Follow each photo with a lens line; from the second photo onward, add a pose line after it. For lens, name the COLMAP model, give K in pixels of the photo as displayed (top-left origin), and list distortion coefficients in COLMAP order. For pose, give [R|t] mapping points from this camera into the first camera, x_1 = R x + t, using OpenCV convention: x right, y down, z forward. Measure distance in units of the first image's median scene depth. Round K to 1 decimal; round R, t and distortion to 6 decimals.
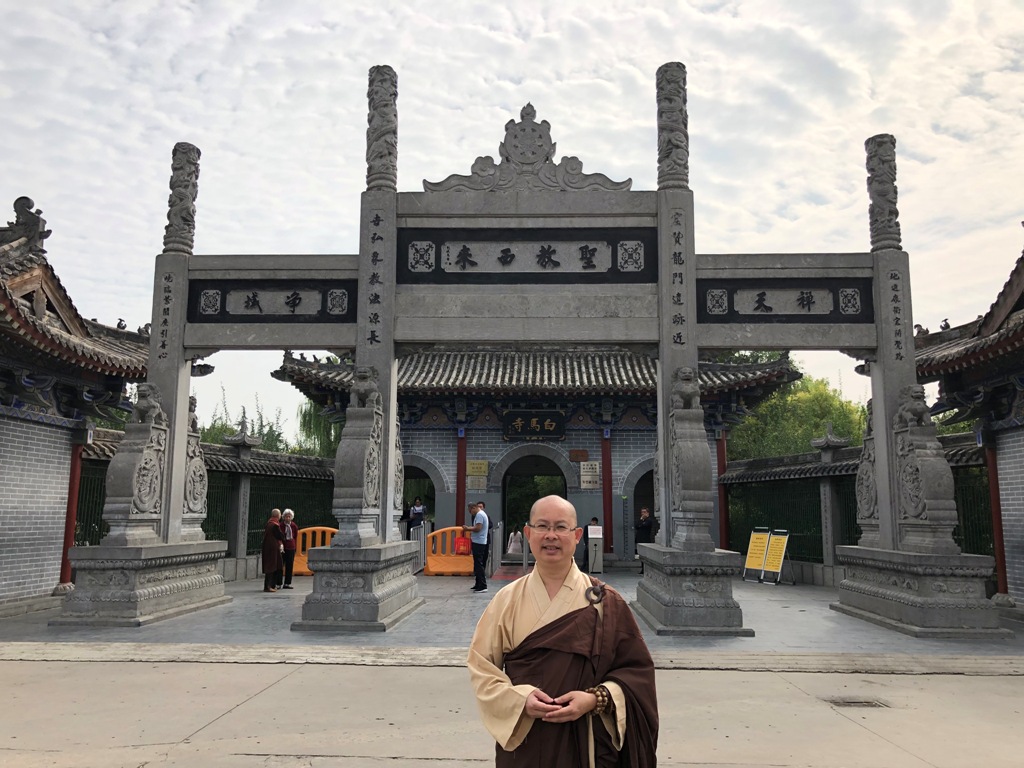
lens RADIAL K [[804.6, 0, 512.0], [0, 804.6, 384.0], [0, 0, 1]] dist [0.081920, -0.155975]
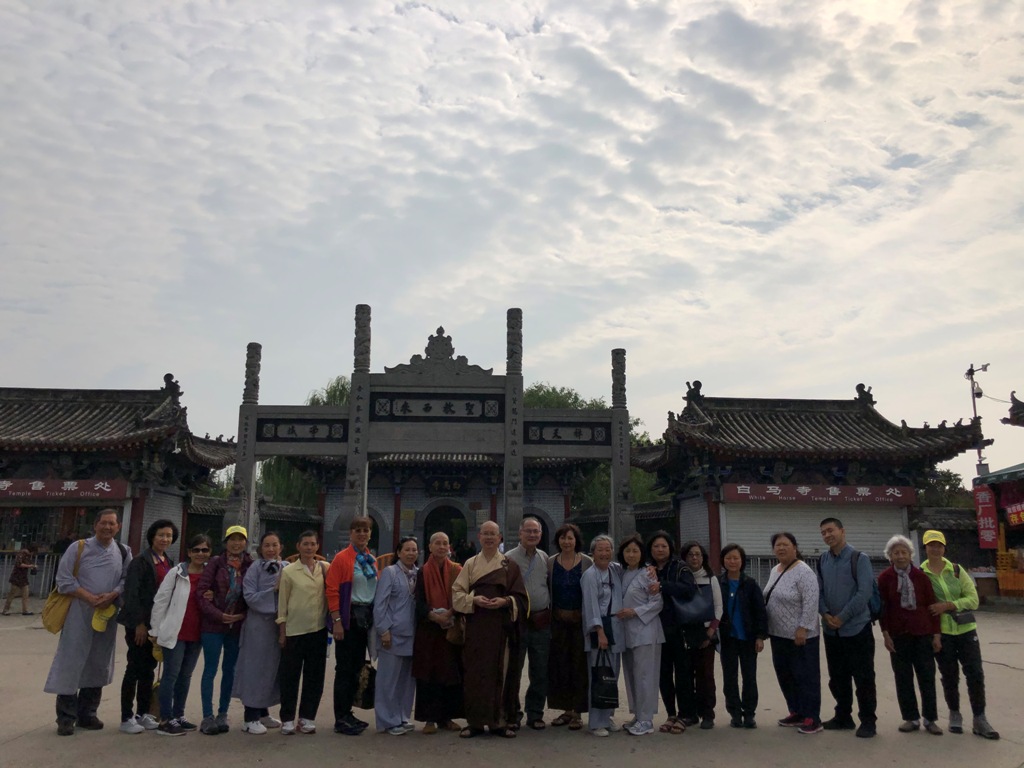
lens RADIAL K [[970.2, 0, 532.6], [0, 970.2, 336.2], [0, 0, 1]] dist [0.190797, -0.741171]
pose [[0.996062, 0.017565, 0.086904, 0.038362], [-0.012653, 0.998308, -0.056758, -0.199132], [-0.087754, 0.055435, 0.994599, -1.341013]]
